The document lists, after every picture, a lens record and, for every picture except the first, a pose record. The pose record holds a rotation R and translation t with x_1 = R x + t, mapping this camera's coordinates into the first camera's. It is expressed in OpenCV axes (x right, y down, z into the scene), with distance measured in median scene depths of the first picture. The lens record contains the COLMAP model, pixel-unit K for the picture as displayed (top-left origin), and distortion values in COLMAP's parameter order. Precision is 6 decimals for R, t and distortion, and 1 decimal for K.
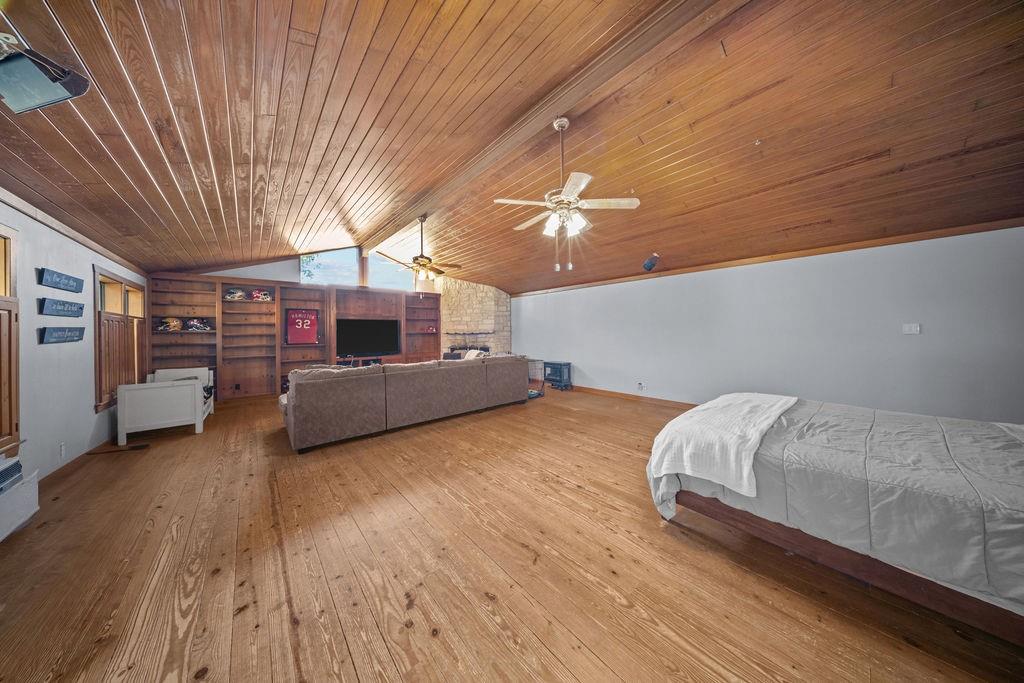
lens RADIAL K [[303.9, 0, 515.2], [0, 303.9, 338.7], [0, 0, 1]] dist [0.001514, 0.000062]
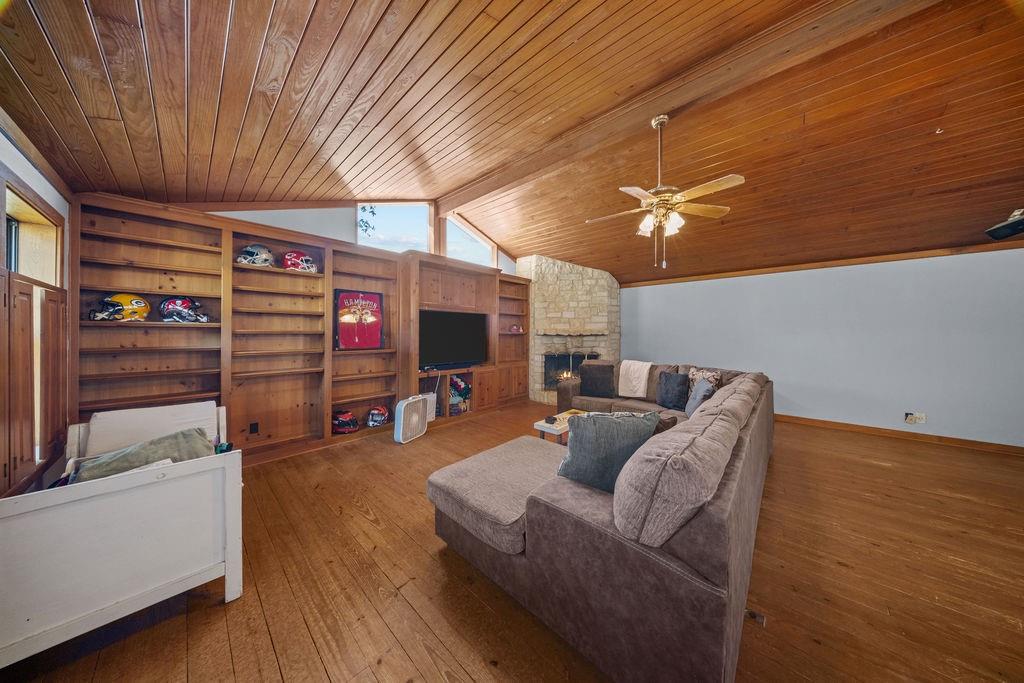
lens RADIAL K [[303.9, 0, 515.2], [0, 303.9, 338.7], [0, 0, 1]] dist [0.001514, 0.000062]
pose [[0.994035, 0.012384, 0.108357, -0.496369], [-0.011760, 0.999910, -0.006390, -0.003296], [-0.108426, 0.005077, 0.994092, 0.397660]]
